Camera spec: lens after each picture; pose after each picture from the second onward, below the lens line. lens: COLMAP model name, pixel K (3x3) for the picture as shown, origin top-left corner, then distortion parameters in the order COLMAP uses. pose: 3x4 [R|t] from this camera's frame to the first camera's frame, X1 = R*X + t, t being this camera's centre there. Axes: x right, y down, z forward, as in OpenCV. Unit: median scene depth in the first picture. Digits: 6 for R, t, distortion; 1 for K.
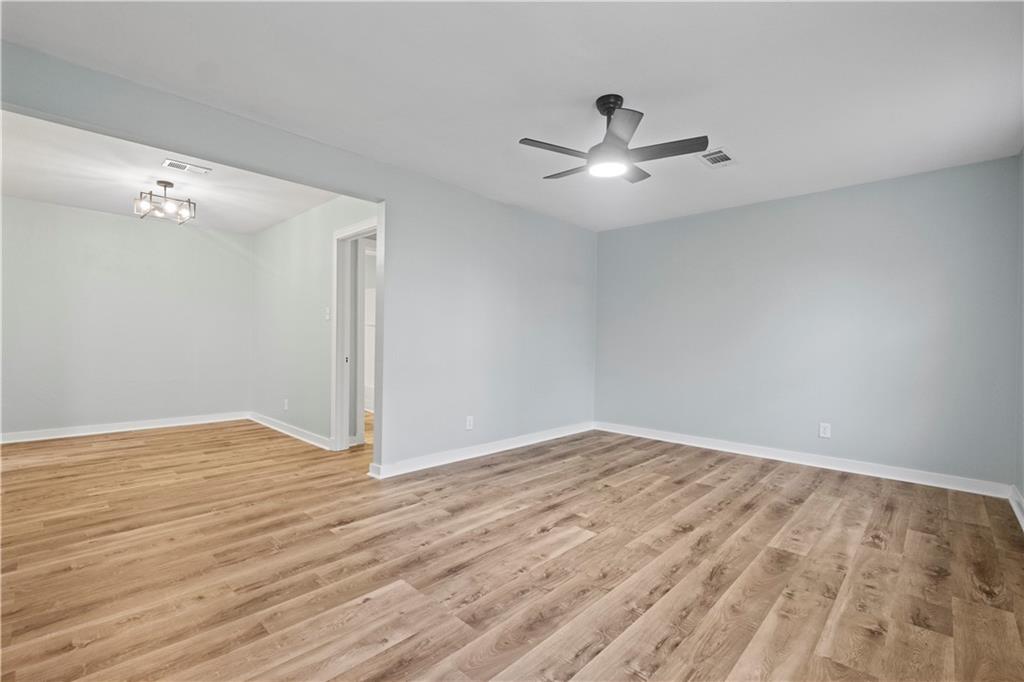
lens RADIAL K [[450.2, 0, 506.5], [0, 450.2, 344.3], [0, 0, 1]] dist [0.000321, -0.000542]
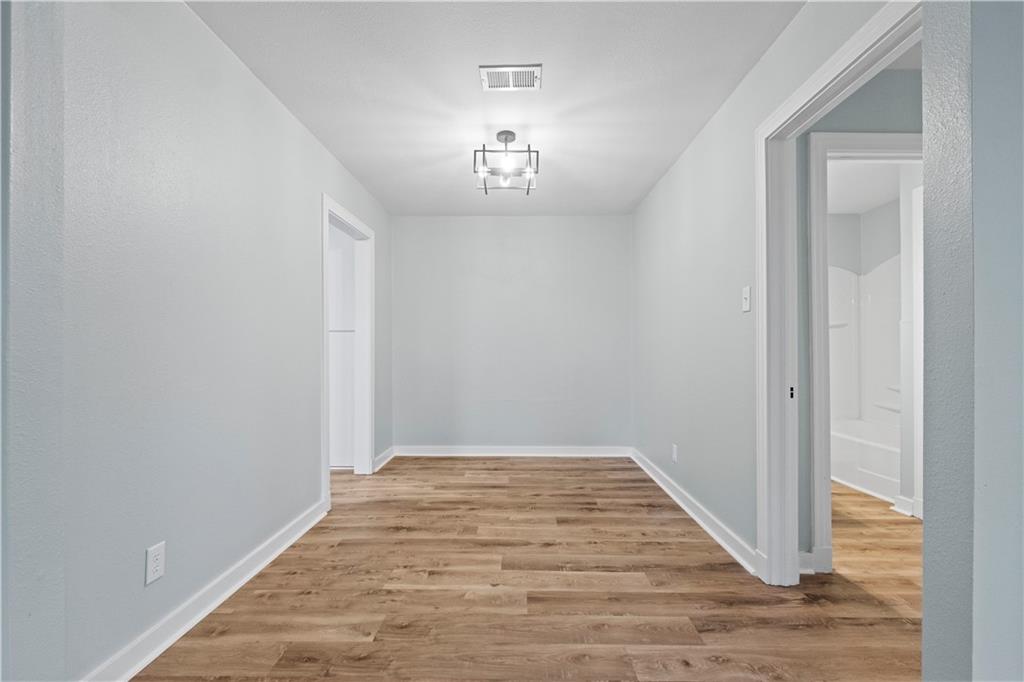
lens RADIAL K [[450.2, 0, 506.5], [0, 450.2, 344.3], [0, 0, 1]] dist [0.000321, -0.000542]
pose [[0.670668, -0.023687, -0.741379, -0.213713], [0.004656, 0.999605, -0.027725, -0.005117], [0.741743, 0.015142, 0.670513, 0.484314]]
